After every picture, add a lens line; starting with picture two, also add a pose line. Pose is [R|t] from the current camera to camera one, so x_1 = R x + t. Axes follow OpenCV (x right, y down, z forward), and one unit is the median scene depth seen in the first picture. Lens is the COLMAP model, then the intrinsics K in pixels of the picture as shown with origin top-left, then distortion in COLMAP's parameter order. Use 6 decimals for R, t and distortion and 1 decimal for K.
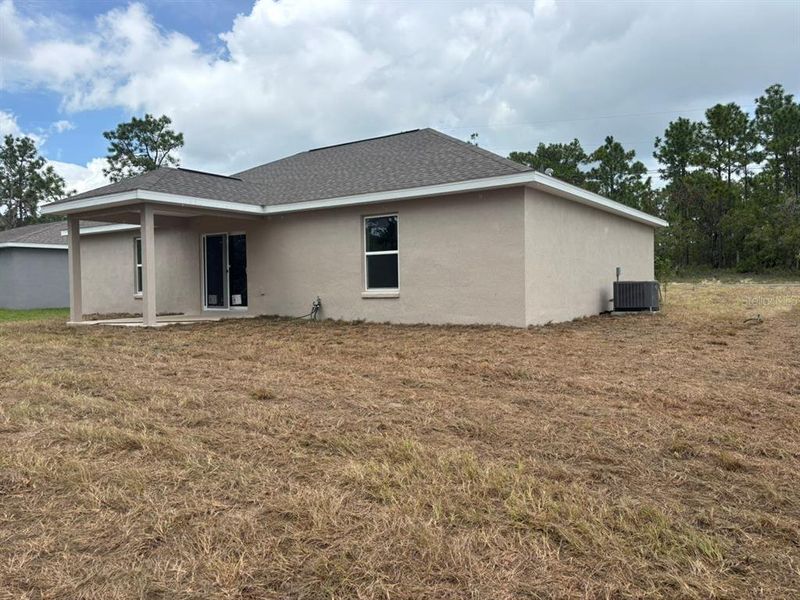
lens RADIAL K [[604.0, 0, 397.8], [0, 604.0, 301.7], [0, 0, 1]] dist [0.035305, -0.007068]
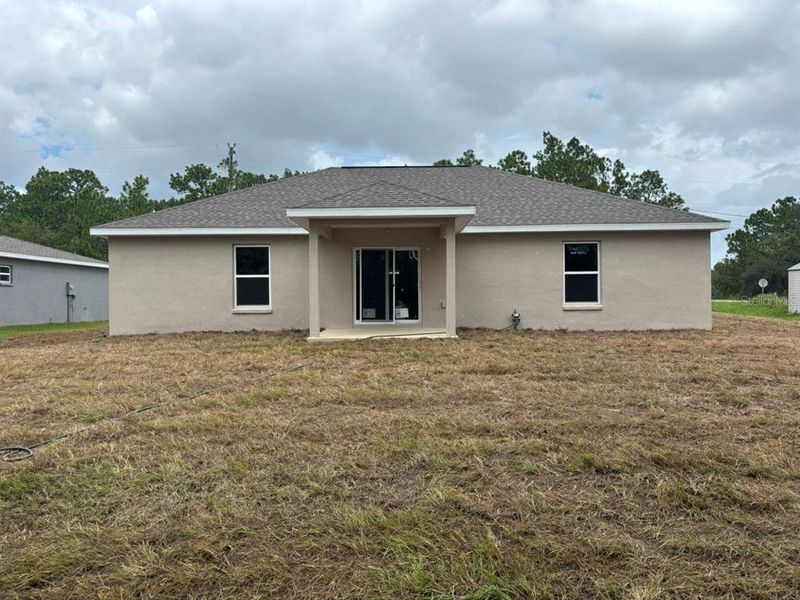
lens RADIAL K [[604.0, 0, 397.8], [0, 604.0, 301.7], [0, 0, 1]] dist [0.035305, -0.007068]
pose [[0.828250, 0.008047, 0.560301, -0.839405], [0.011419, 0.999447, -0.031233, 0.008932], [-0.560242, 0.032267, 0.827700, 0.168508]]
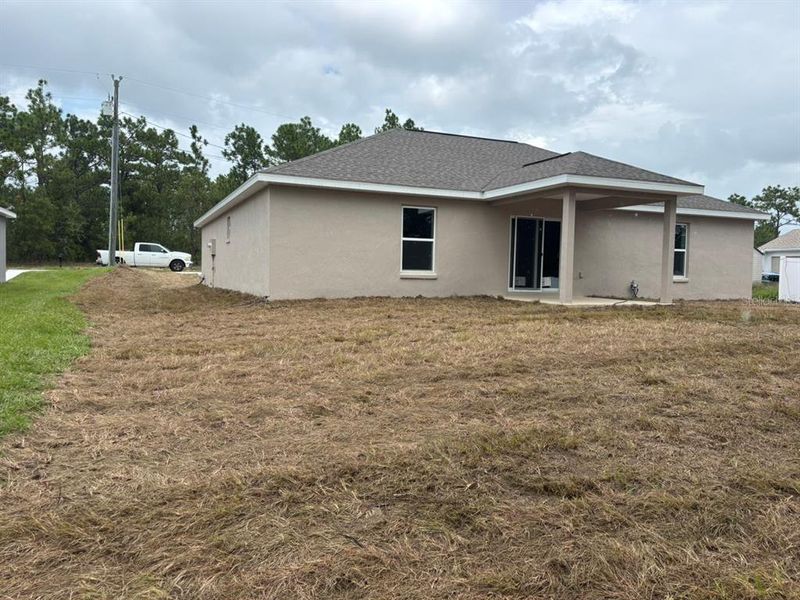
lens RADIAL K [[607.8, 0, 407.1], [0, 607.8, 309.4], [0, 0, 1]] dist [0.024152, -0.009040]
pose [[0.526801, -0.022306, 0.849696, -1.300252], [-0.000943, 0.999640, 0.026827, 0.016630], [-0.849988, -0.014934, 0.526590, 0.646215]]
